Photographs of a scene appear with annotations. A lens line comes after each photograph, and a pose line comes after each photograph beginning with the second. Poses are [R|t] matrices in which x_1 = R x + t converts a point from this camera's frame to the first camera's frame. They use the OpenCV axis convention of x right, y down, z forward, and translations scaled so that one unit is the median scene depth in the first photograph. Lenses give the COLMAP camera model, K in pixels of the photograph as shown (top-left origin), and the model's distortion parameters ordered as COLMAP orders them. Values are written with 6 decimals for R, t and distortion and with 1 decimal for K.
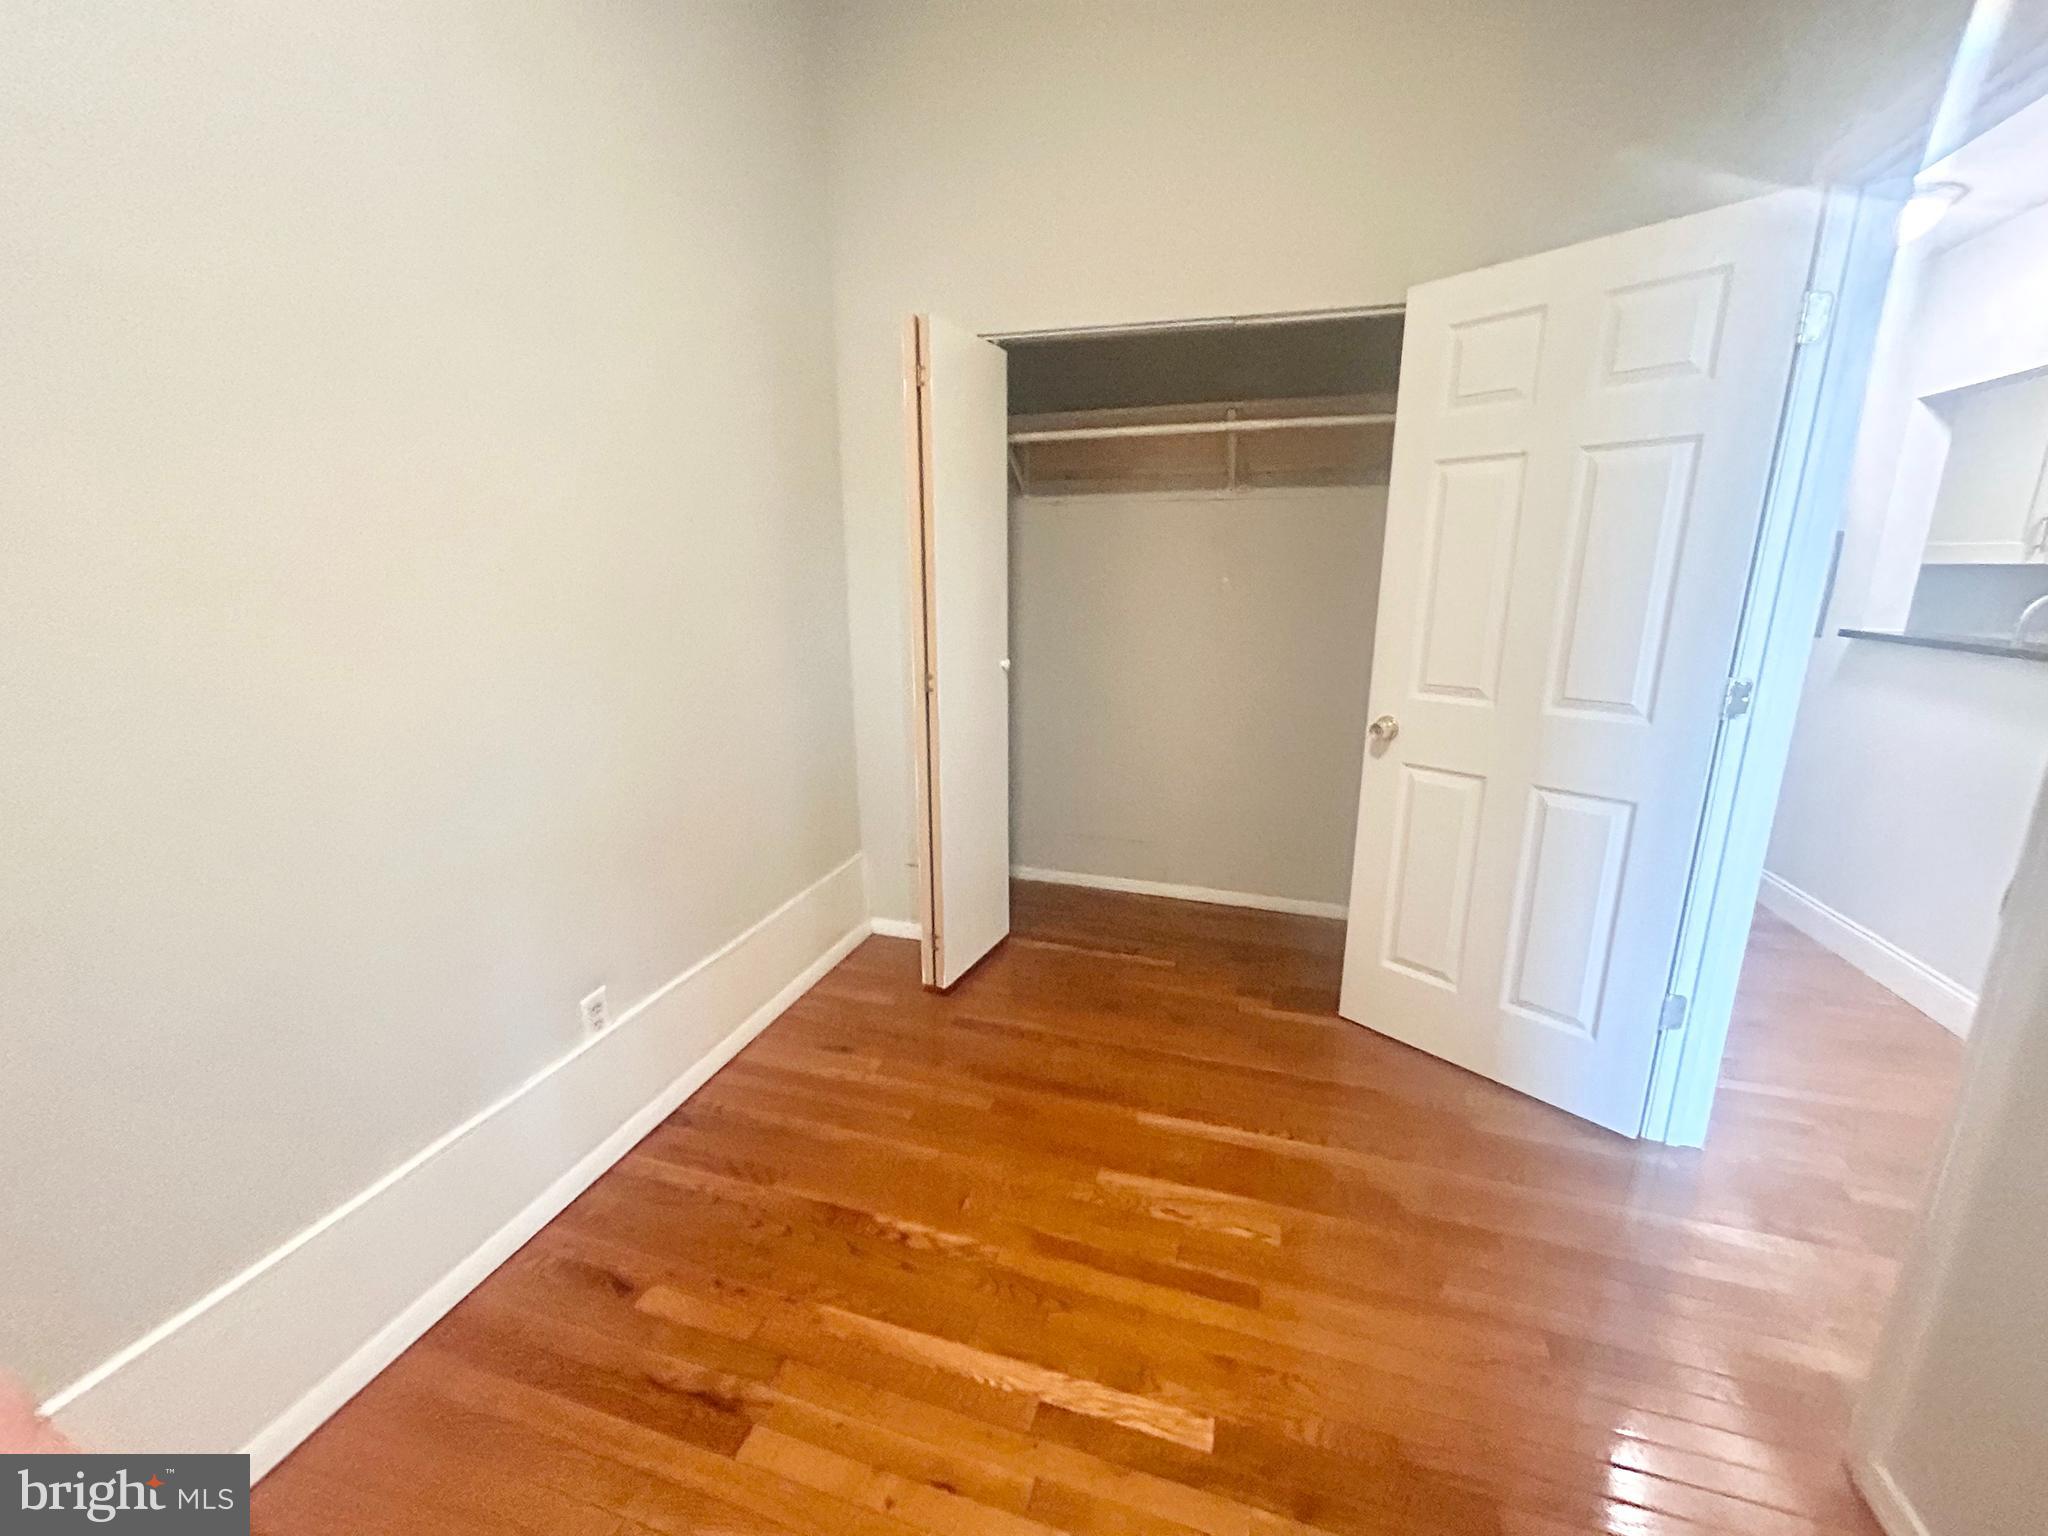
lens RADIAL K [[818.5, 0, 1015.7], [0, 818.5, 772.0], [0, 0, 1]] dist [-0.000008, 0.000793]
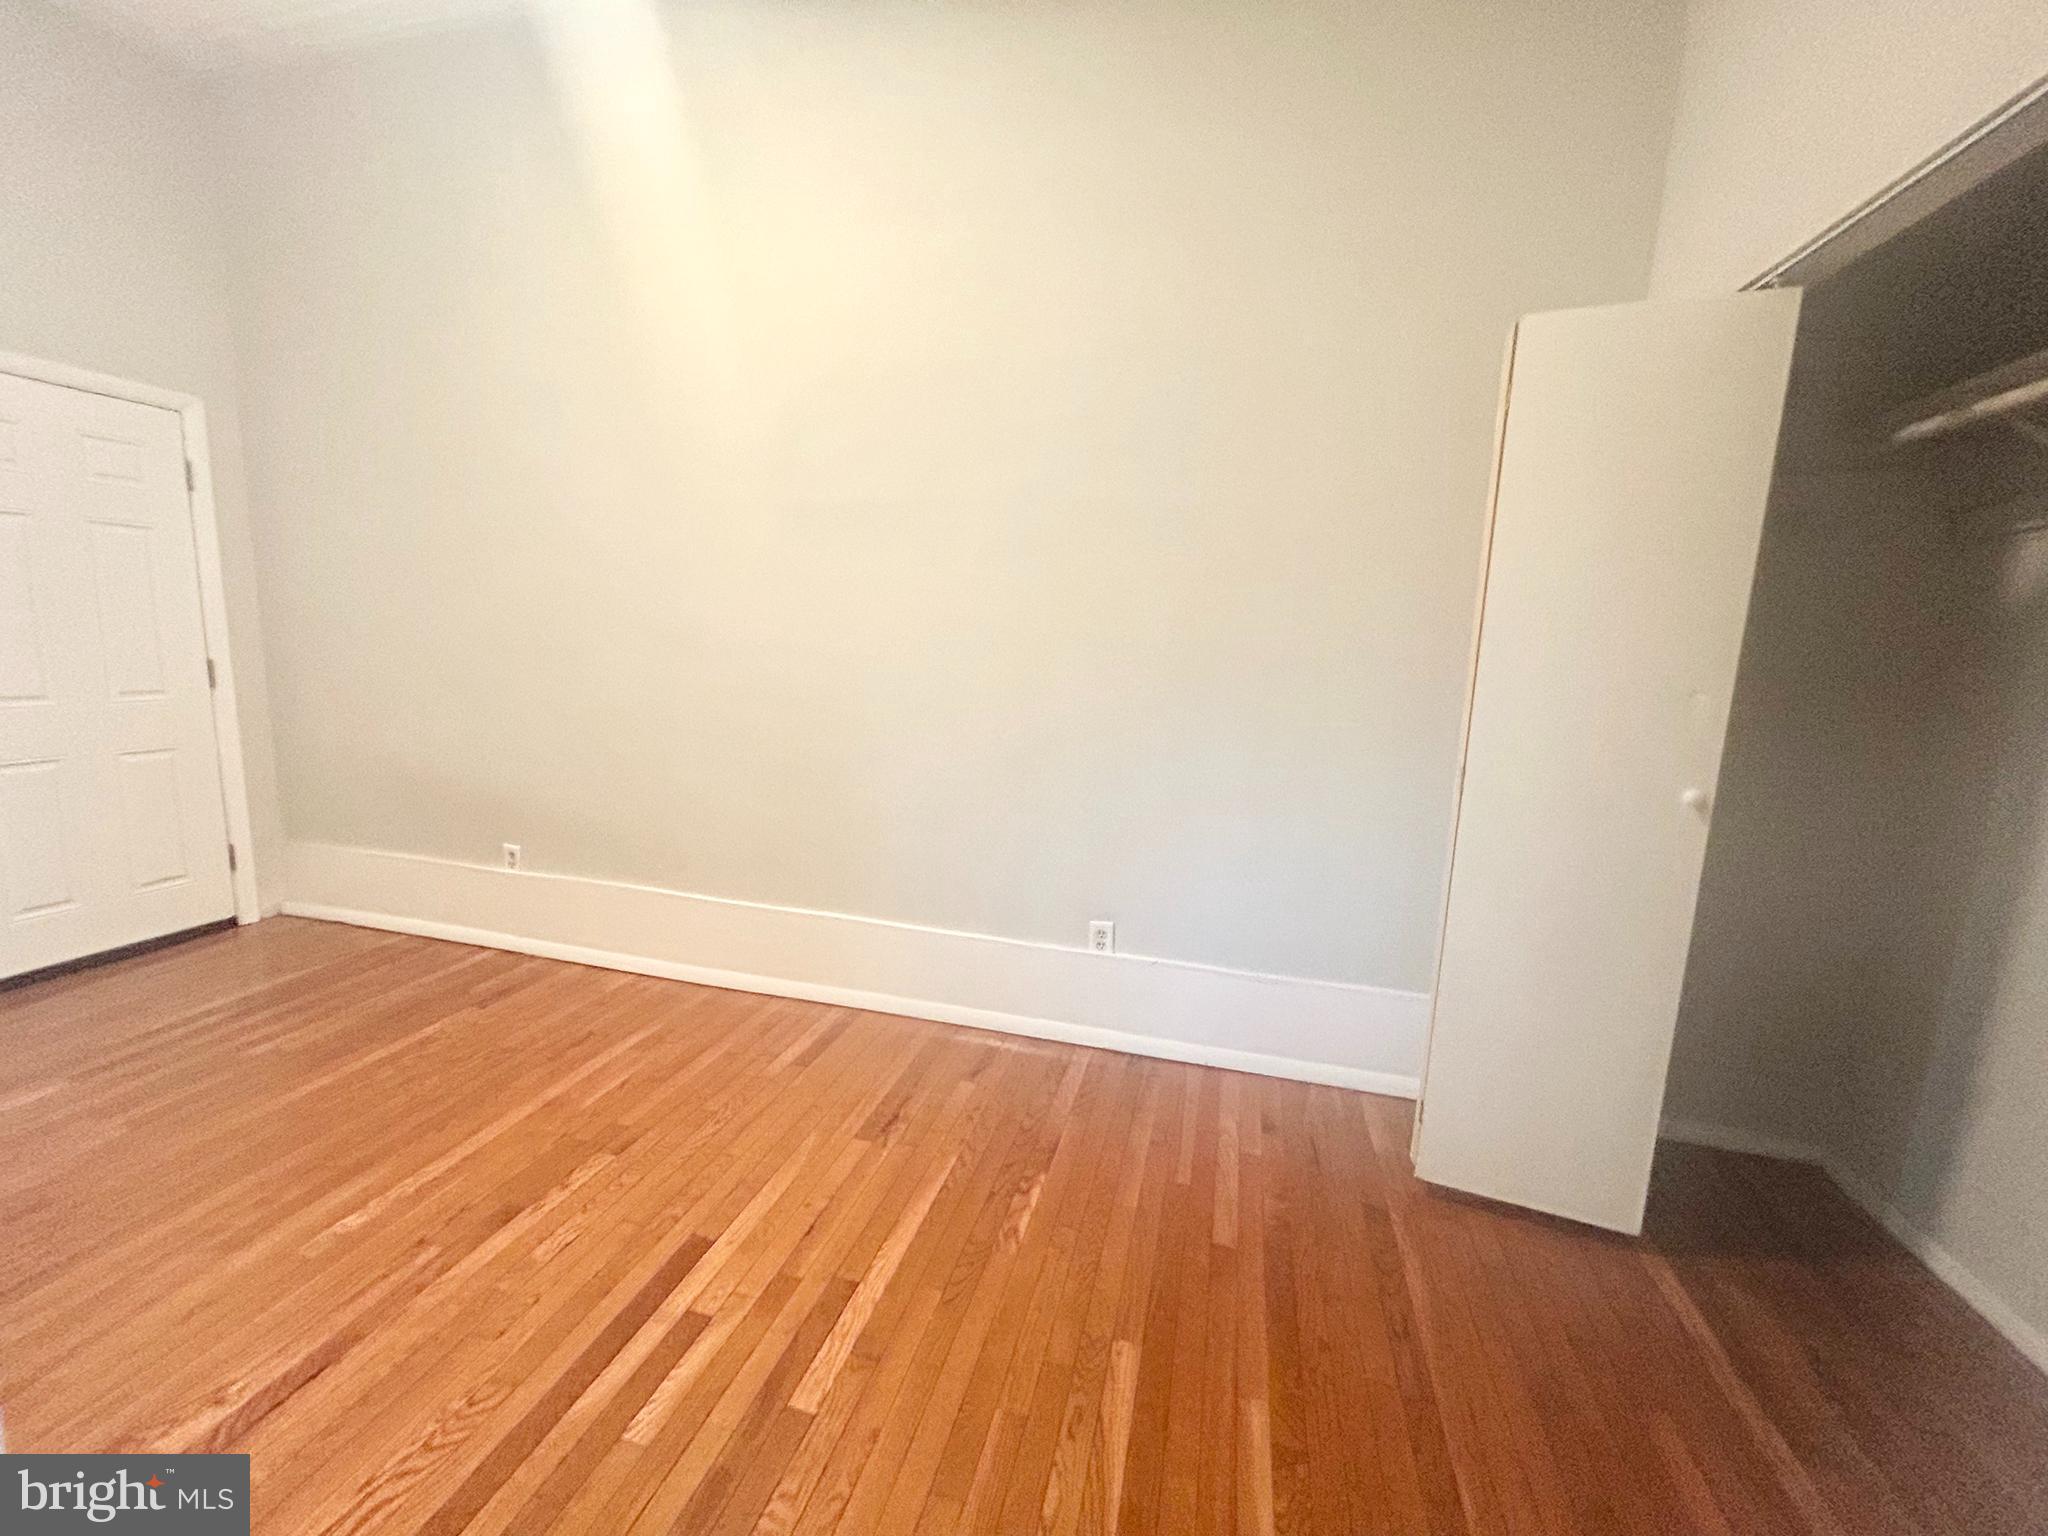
lens RADIAL K [[818.5, 0, 1016.7], [0, 818.5, 756.8], [0, 0, 1]] dist [-0.000008, 0.000793]
pose [[0.041477, 0.145239, -0.988527, 0.937544], [-0.284342, 0.950184, 0.127675, -0.153310], [0.957825, 0.275784, 0.080708, 0.767732]]
